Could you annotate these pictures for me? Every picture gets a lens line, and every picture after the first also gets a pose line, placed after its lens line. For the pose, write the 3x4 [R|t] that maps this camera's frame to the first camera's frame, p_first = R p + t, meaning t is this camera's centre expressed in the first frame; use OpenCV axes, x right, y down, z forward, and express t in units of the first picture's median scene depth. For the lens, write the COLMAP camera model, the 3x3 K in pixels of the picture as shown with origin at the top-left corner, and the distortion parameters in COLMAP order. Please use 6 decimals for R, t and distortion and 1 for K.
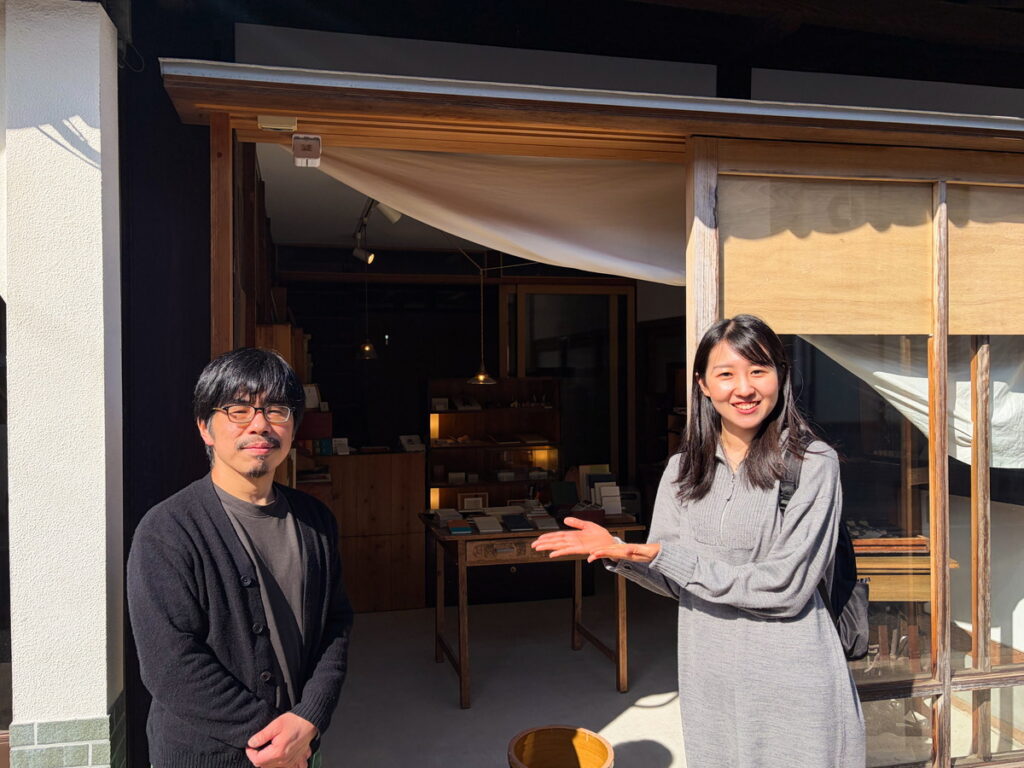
lens RADIAL K [[748.9, 0, 512.0], [0, 748.9, 384.0], [0, 0, 1]] dist [0.008368, -0.010866]
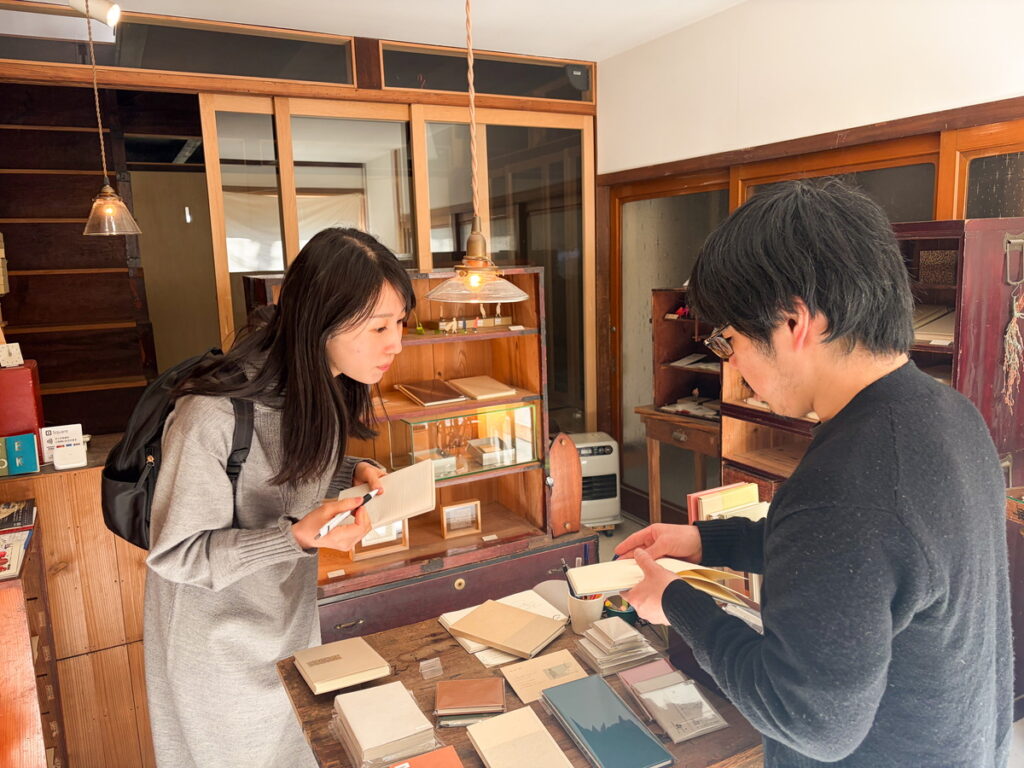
lens RADIAL K [[748.9, 0, 512.0], [0, 748.9, 384.0], [0, 0, 1]] dist [0.008368, -0.010866]
pose [[0.976446, -0.059493, 0.207397, -0.060675], [0.027729, 0.987865, 0.152822, -0.008613], [-0.213972, -0.143472, 0.966246, 0.488213]]
